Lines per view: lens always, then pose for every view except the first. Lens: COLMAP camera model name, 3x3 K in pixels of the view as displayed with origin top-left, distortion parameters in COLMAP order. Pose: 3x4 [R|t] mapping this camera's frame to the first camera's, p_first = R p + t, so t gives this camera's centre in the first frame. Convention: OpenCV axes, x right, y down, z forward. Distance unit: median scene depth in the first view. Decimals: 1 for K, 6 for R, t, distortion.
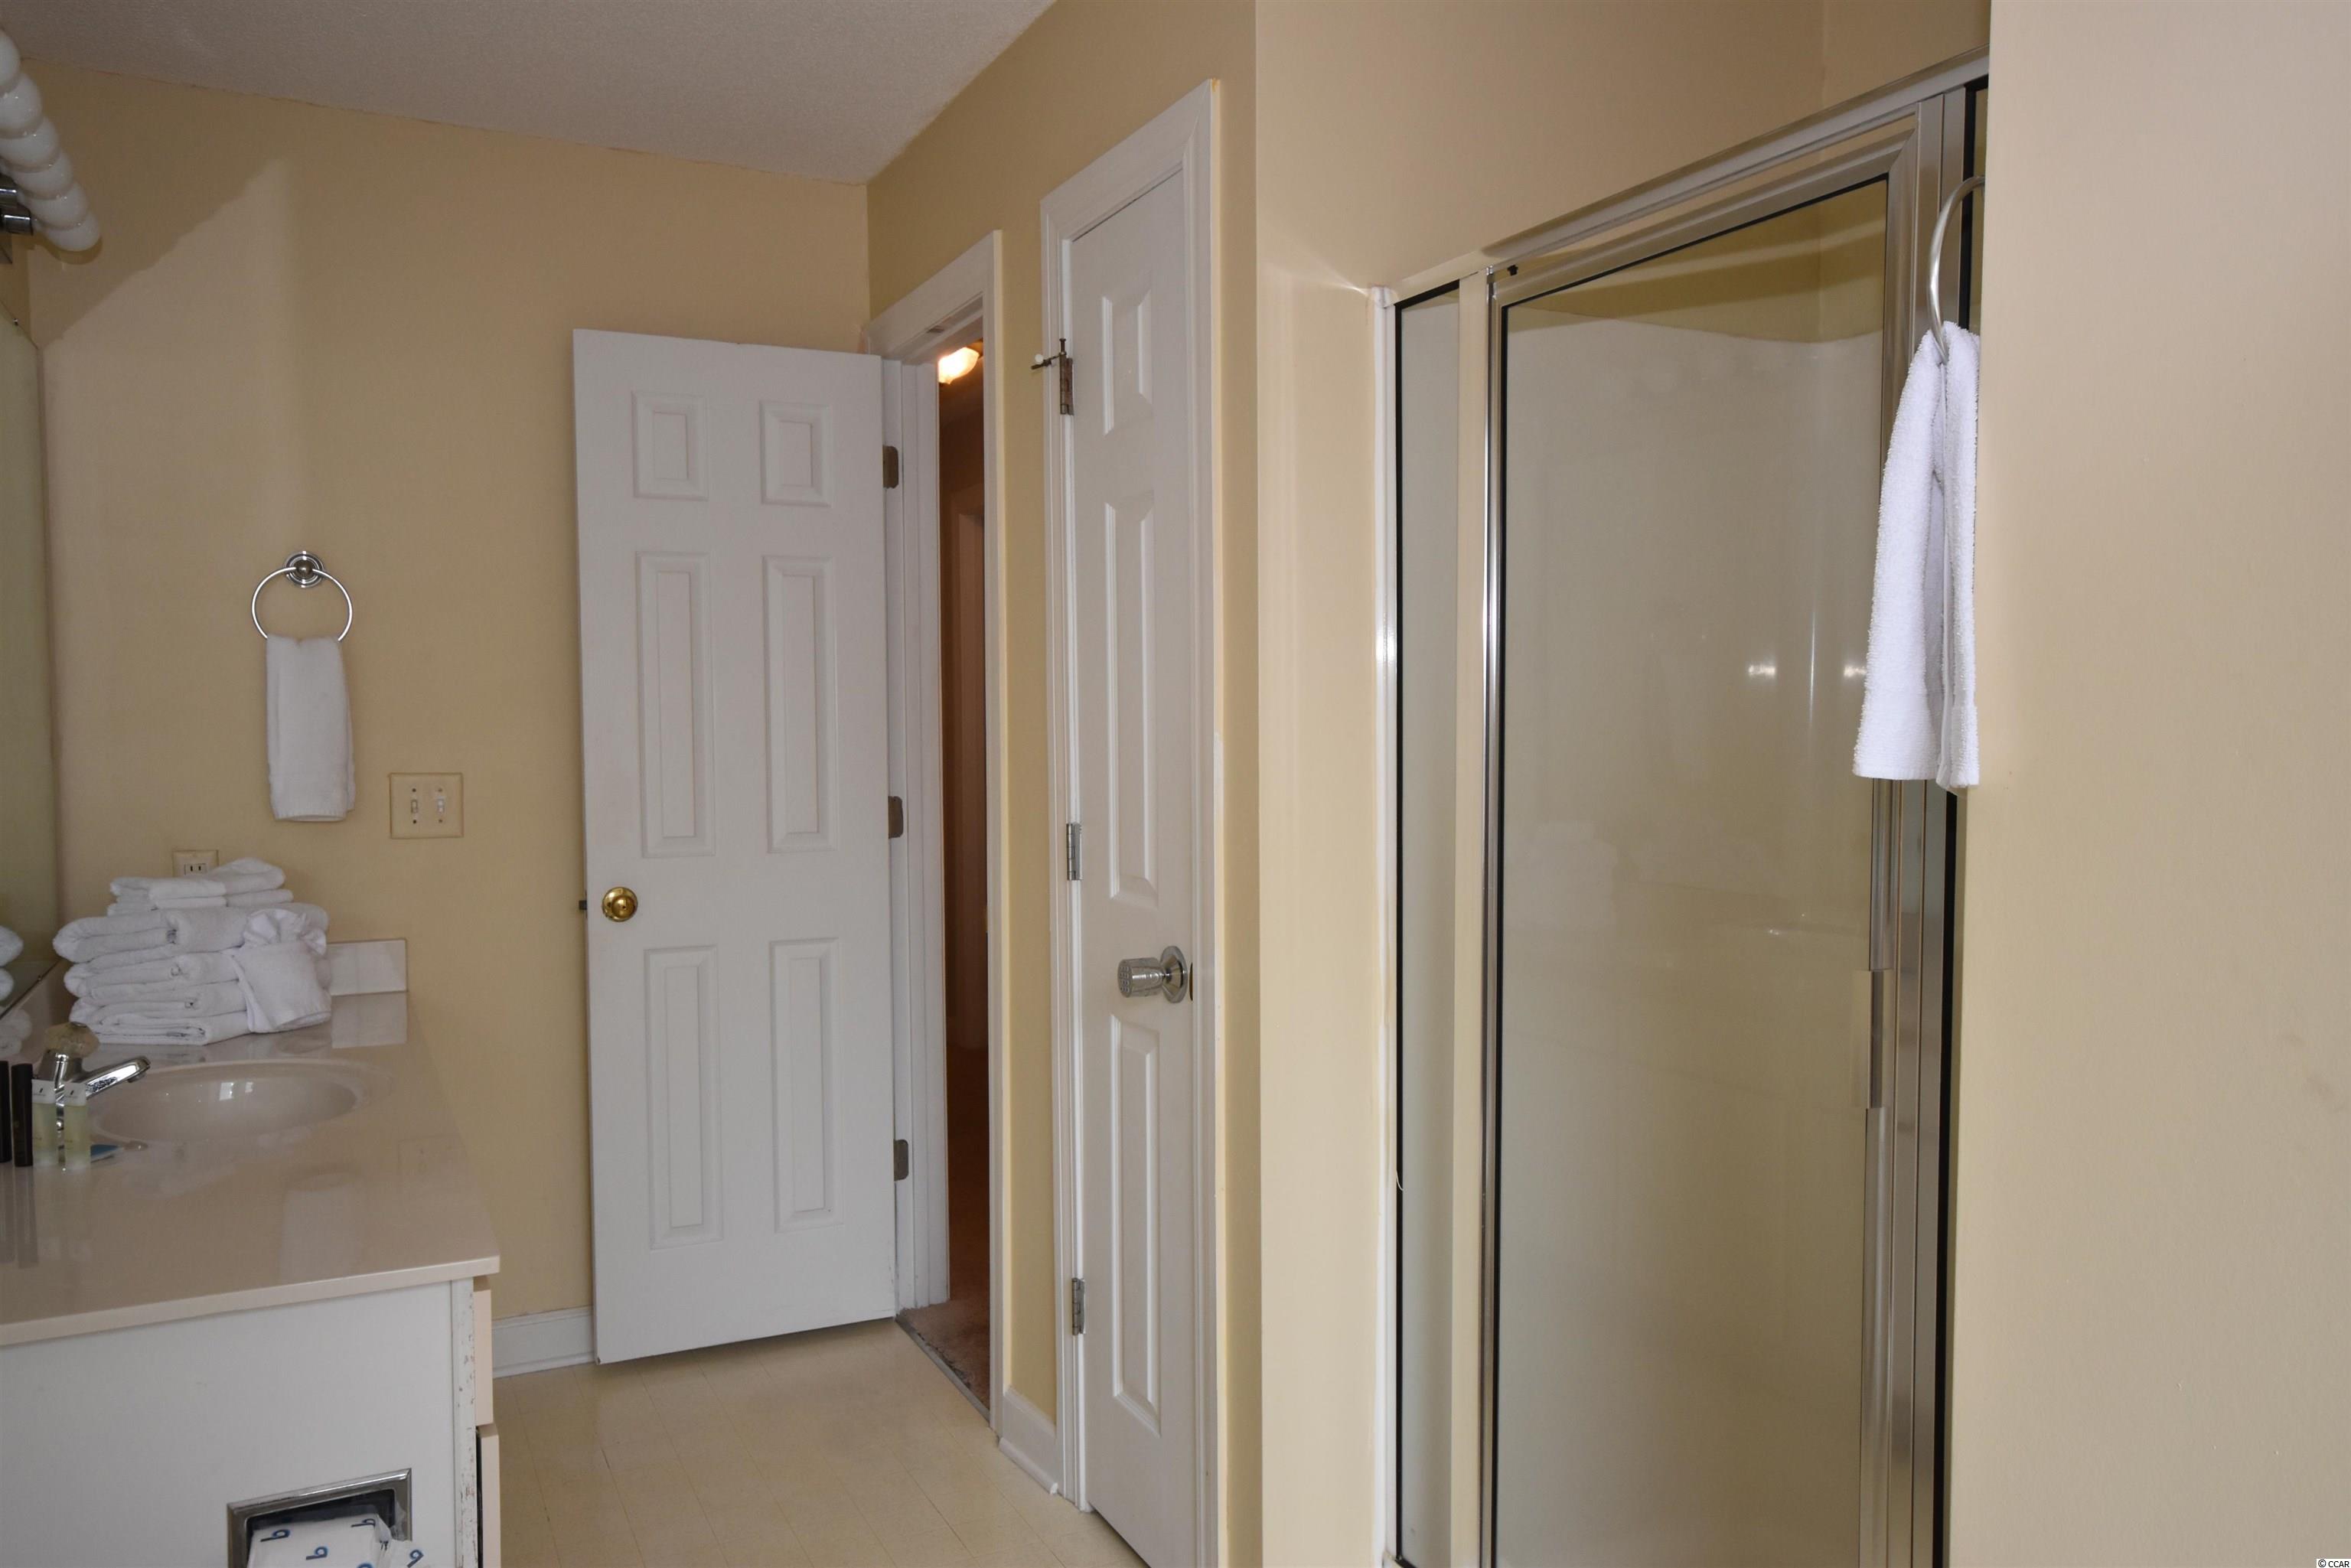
lens RADIAL K [[1709.8, 0, 1169.5], [0, 1709.8, 787.9], [0, 0, 1]] dist [0.002482, 0.001875]
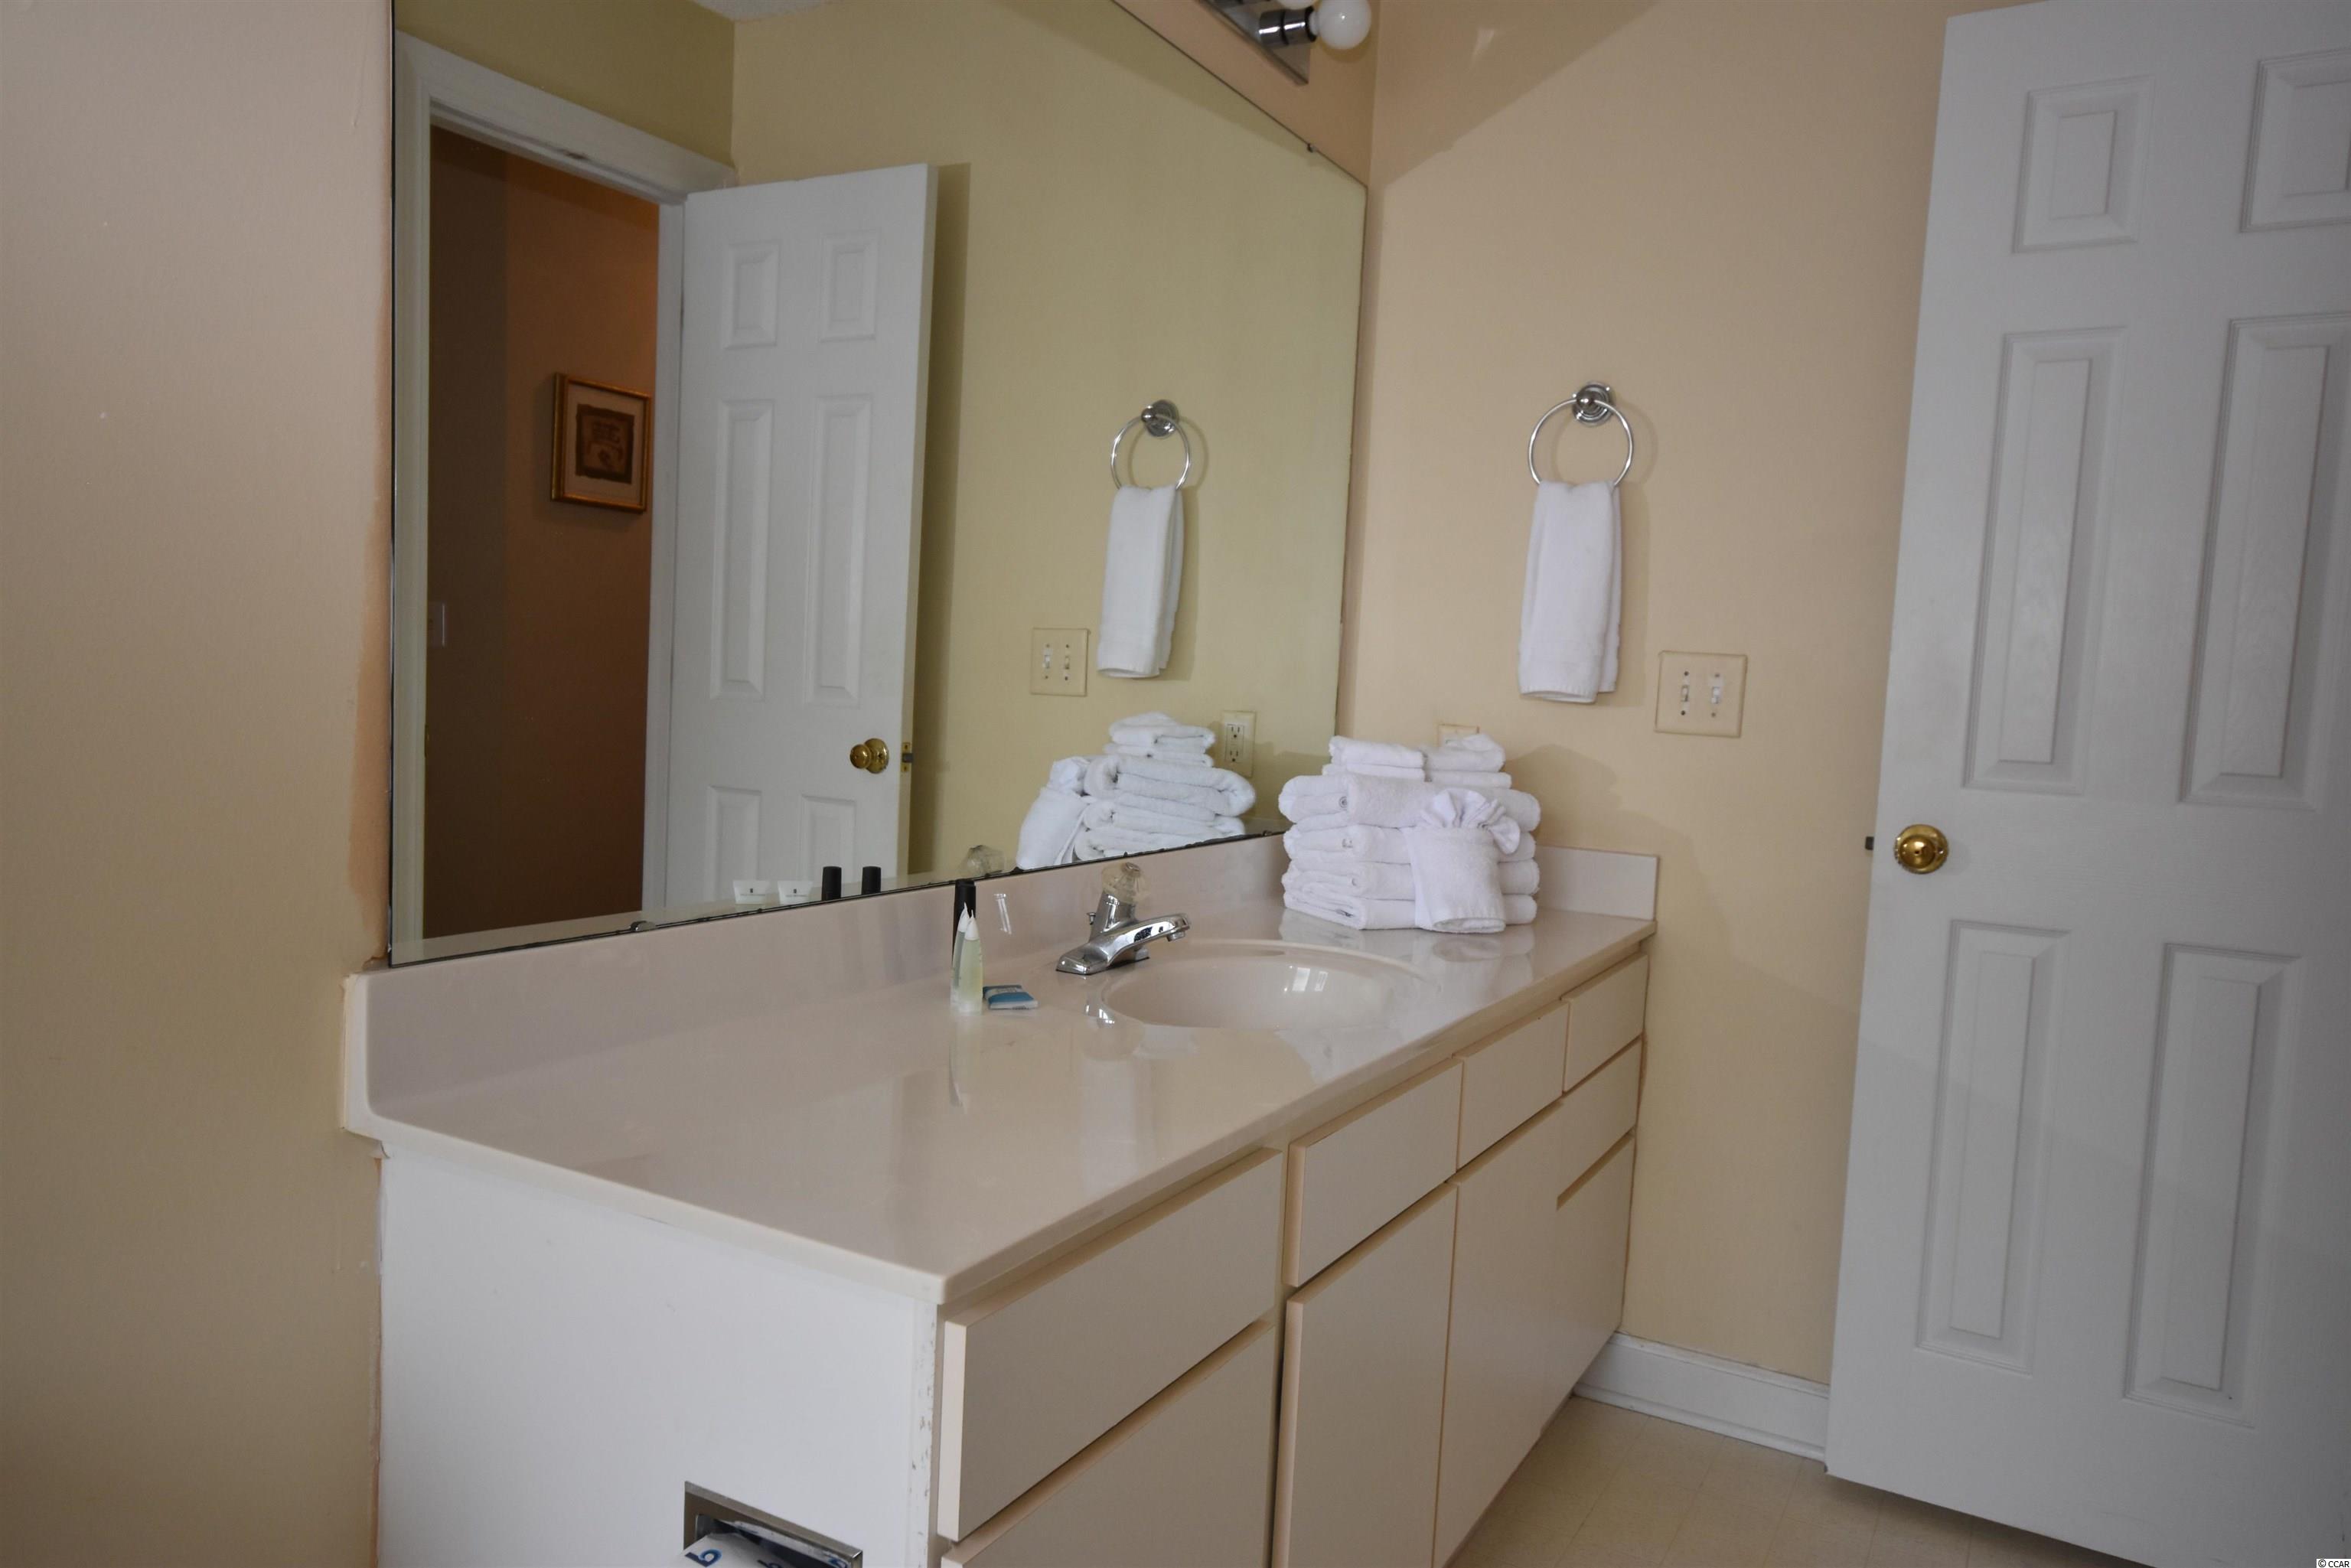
lens RADIAL K [[1583.3, 0, 1182.5], [0, 1583.3, 803.6], [0, 0, 1]] dist [0.001804, 0.015960]
pose [[0.549520, 0.101197, -0.829329, 0.054725], [-0.087129, 0.994166, 0.063579, 0.039960], [0.830925, 0.037320, 0.555132, 0.448298]]
